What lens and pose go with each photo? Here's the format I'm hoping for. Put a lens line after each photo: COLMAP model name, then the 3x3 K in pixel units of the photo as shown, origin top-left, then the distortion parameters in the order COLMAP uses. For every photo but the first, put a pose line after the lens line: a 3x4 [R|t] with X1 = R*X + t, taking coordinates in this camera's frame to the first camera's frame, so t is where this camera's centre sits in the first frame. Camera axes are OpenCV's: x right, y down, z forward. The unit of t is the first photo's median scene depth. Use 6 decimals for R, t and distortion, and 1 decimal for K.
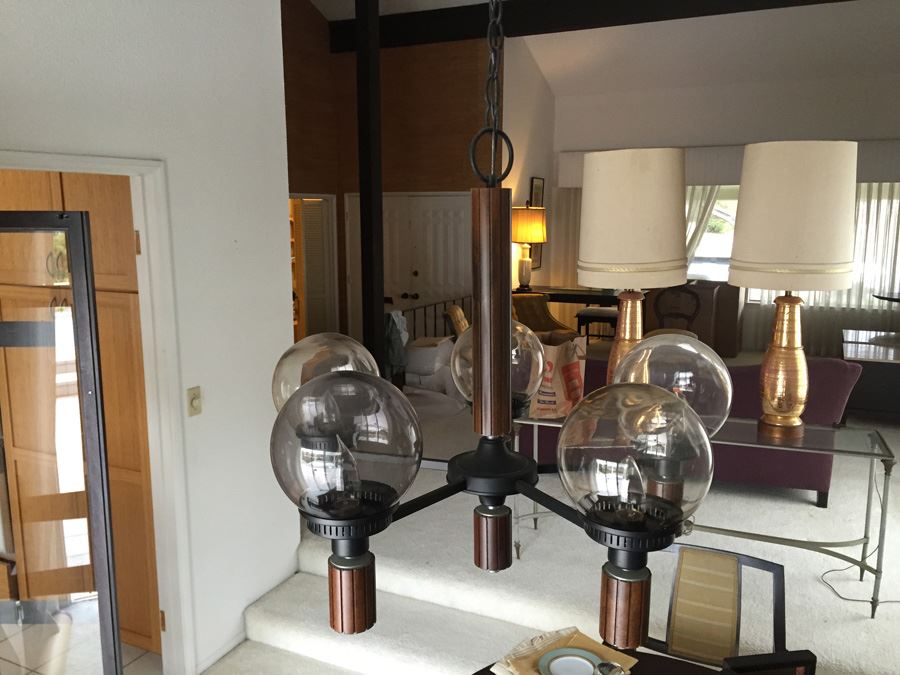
lens RADIAL K [[772.8, 0, 450.0], [0, 772.8, 337.5], [0, 0, 1]] dist [0.091976, -0.122037]
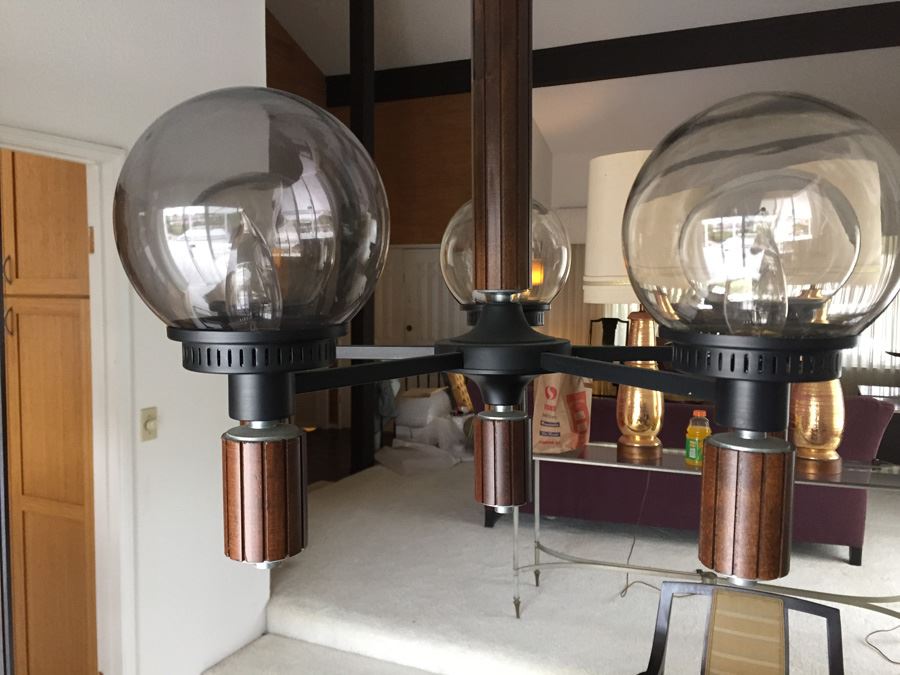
lens RADIAL K [[772.8, 0, 450.0], [0, 772.8, 337.5], [0, 0, 1]] dist [0.091976, -0.122037]
pose [[0.999926, 0.009303, 0.007807, 0.001626], [-0.008445, 0.994598, -0.103461, 0.064633], [-0.008727, 0.103387, 0.994603, 0.099567]]
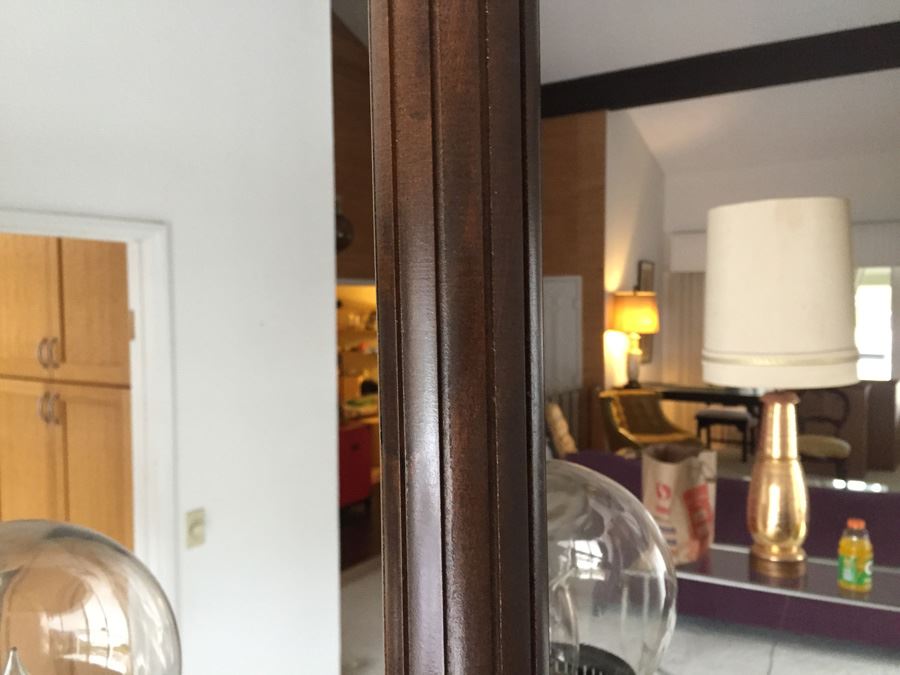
lens RADIAL K [[791.2, 0, 450.0], [0, 791.2, 337.5], [0, 0, 1]] dist [0.017940, 0.003214]
pose [[0.991248, 0.001205, -0.132005, 0.022726], [-0.017062, 0.992741, -0.119055, -0.014768], [0.130903, 0.120266, 0.984073, 0.205673]]
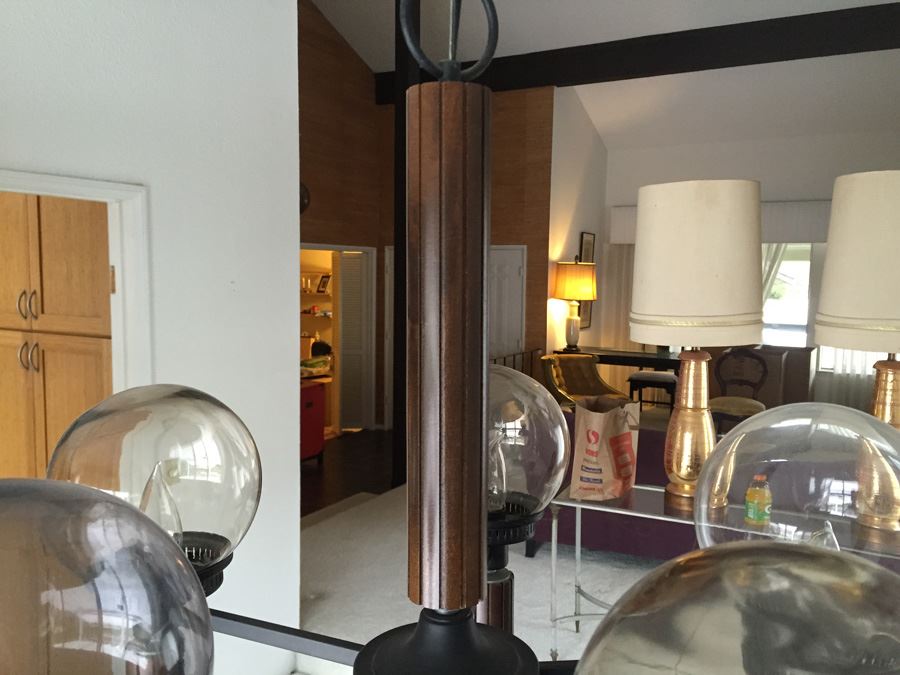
lens RADIAL K [[772.8, 0, 450.0], [0, 772.8, 337.5], [0, 0, 1]] dist [0.091976, -0.122037]
pose [[0.997612, 0.022104, -0.065434, 0.023826], [-0.027194, 0.996587, -0.077936, -0.000434], [0.063488, 0.079529, 0.994809, 0.141125]]
